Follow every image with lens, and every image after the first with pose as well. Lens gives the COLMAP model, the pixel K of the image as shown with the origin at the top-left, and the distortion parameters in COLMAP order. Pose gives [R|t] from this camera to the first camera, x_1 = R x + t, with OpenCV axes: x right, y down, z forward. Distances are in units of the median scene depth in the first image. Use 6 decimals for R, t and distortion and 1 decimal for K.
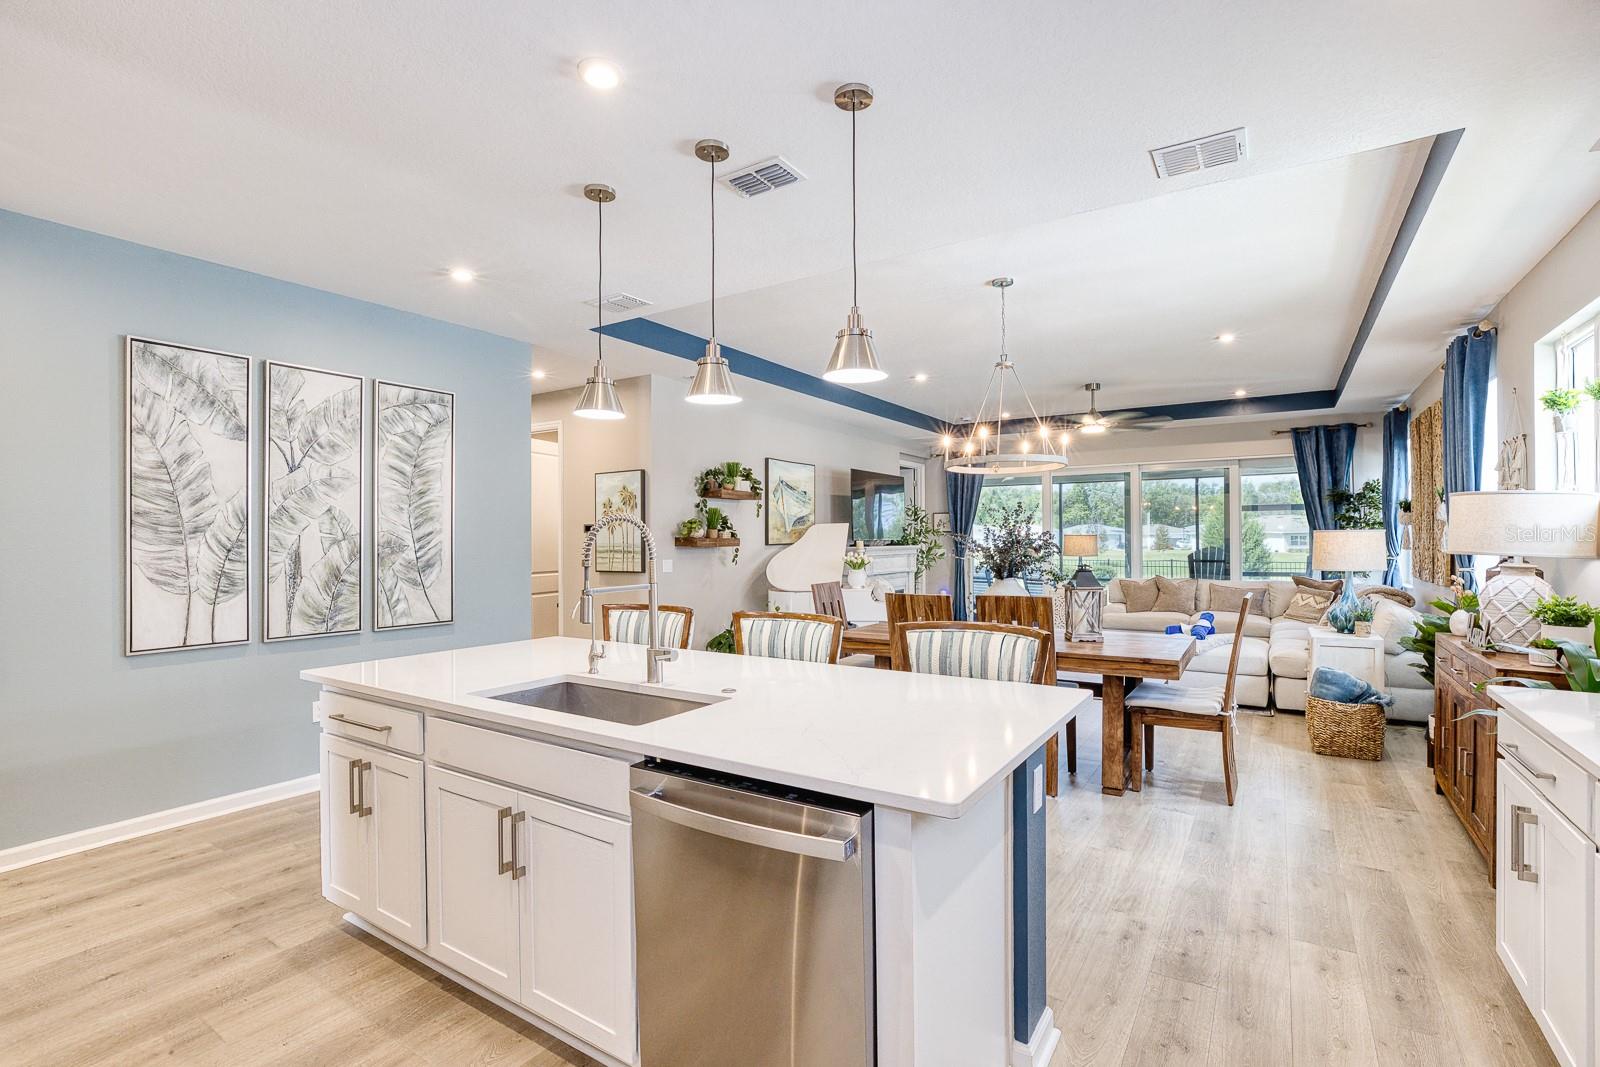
lens RADIAL K [[733.0, 0, 807.7], [0, 733.0, 542.6], [0, 0, 1]] dist [-0.022922, 0.005166]
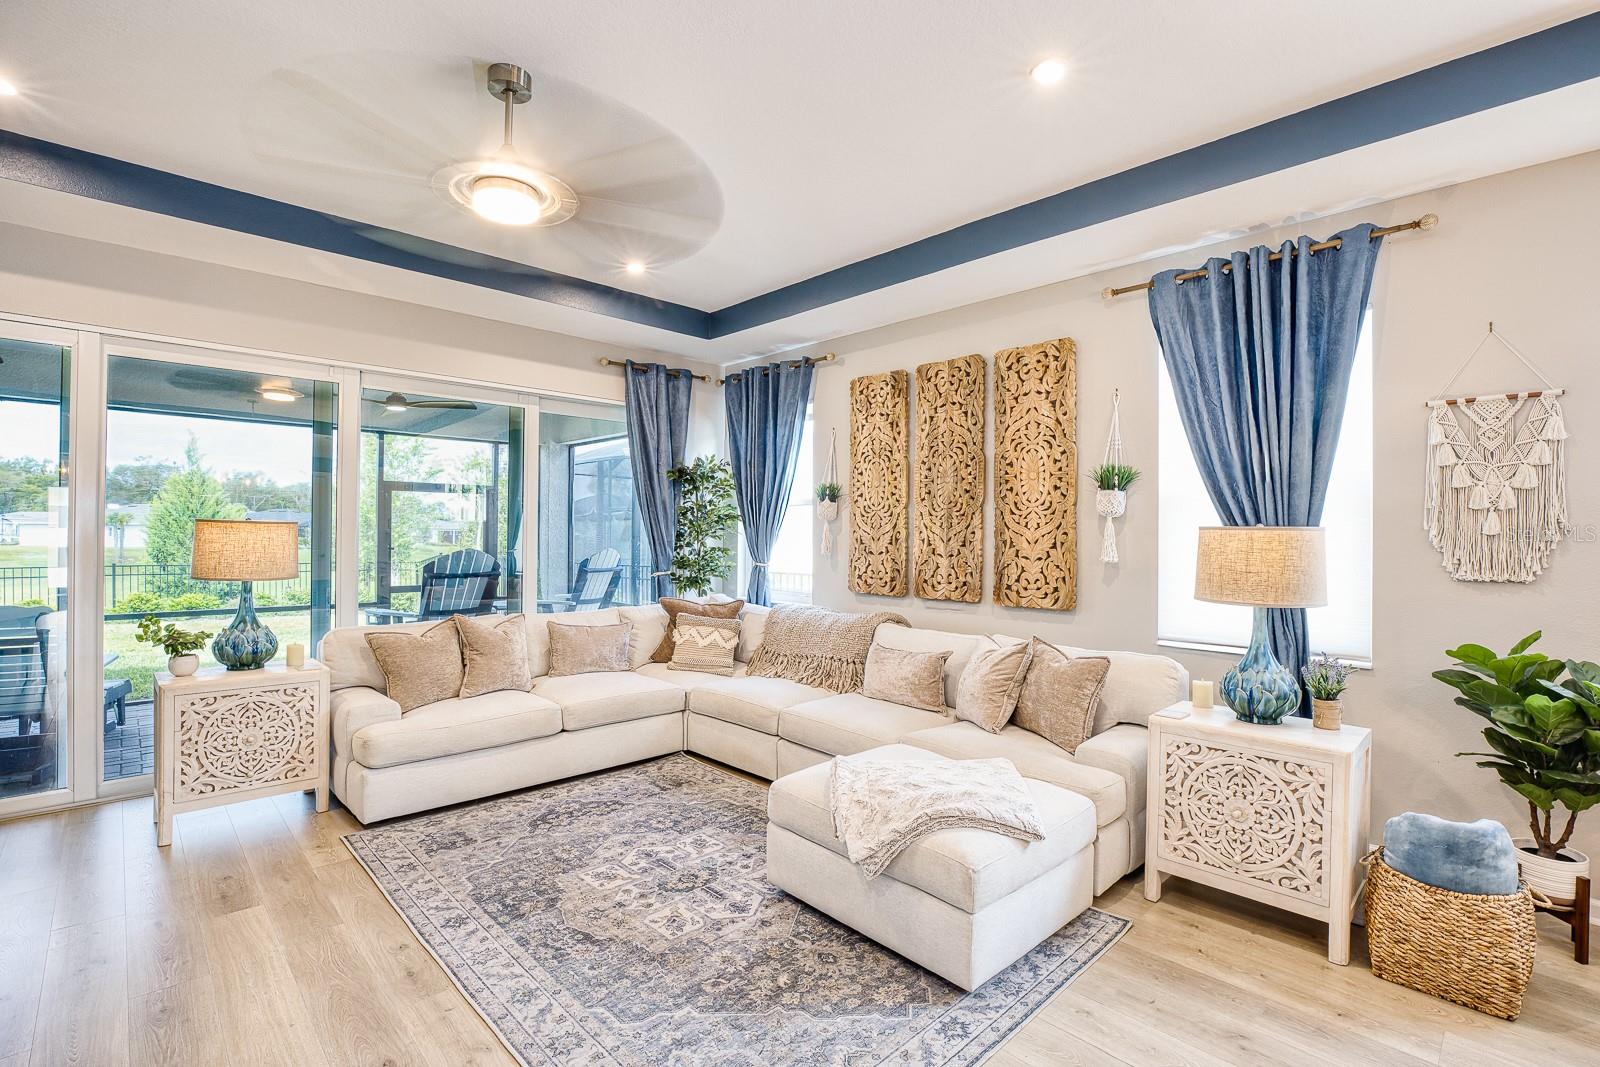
lens RADIAL K [[733.0, 0, 821.1], [0, 733.0, 525.6], [0, 0, 1]] dist [-0.022922, 0.005166]
pose [[0.221958, 0.022874, 0.974788, 0.171909], [-0.007717, 0.999735, -0.021703, -0.003681], [-0.975026, -0.002705, 0.222075, 1.339197]]
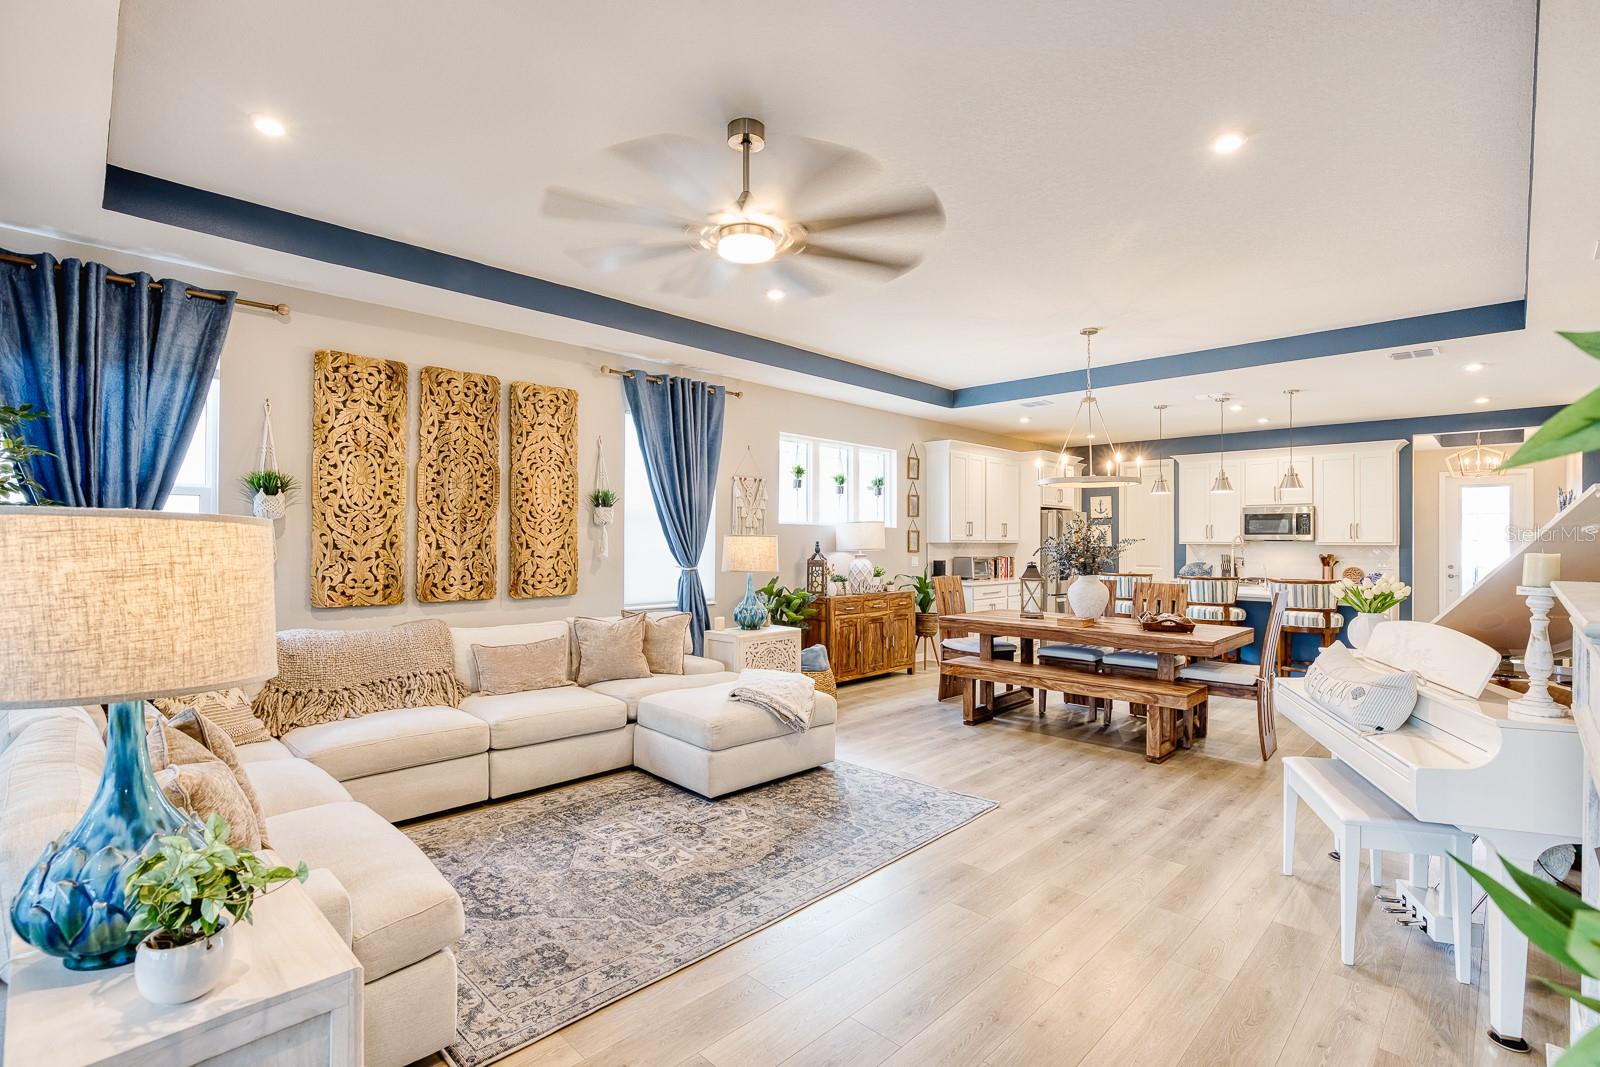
lens RADIAL K [[733.0, 0, 794.2], [0, 733.0, 536.9], [0, 0, 1]] dist [-0.022922, 0.005166]
pose [[-0.976167, 0.000370, 0.217021, 0.488101], [0.000657, 0.999999, 0.001248, -0.017057], [-0.217021, 0.001361, -0.976166, 2.302255]]
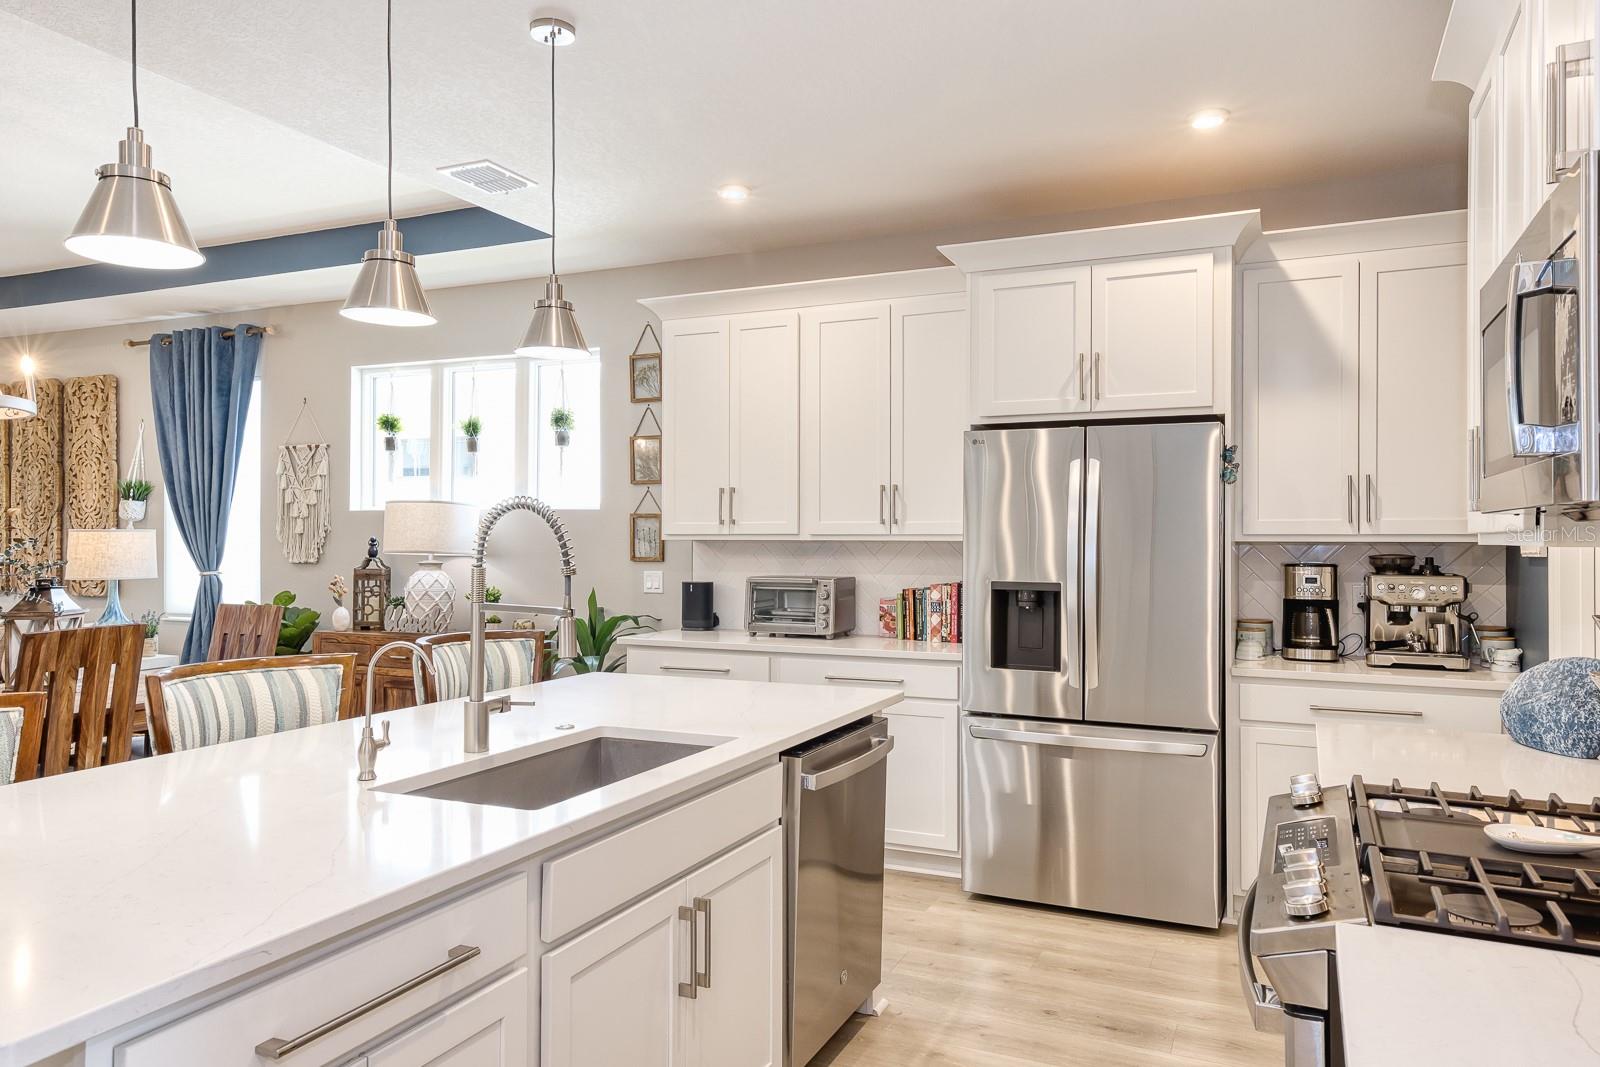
lens RADIAL K [[1090.7, 0, 815.0], [0, 1090.7, 525.2], [0, 0, 1]] dist [0.038840, -0.003155]
pose [[-0.133583, 0.014747, 0.990928, -0.657529], [0.006863, 0.999879, -0.013955, 0.001065], [-0.991014, 0.004936, -0.133668, 0.441965]]
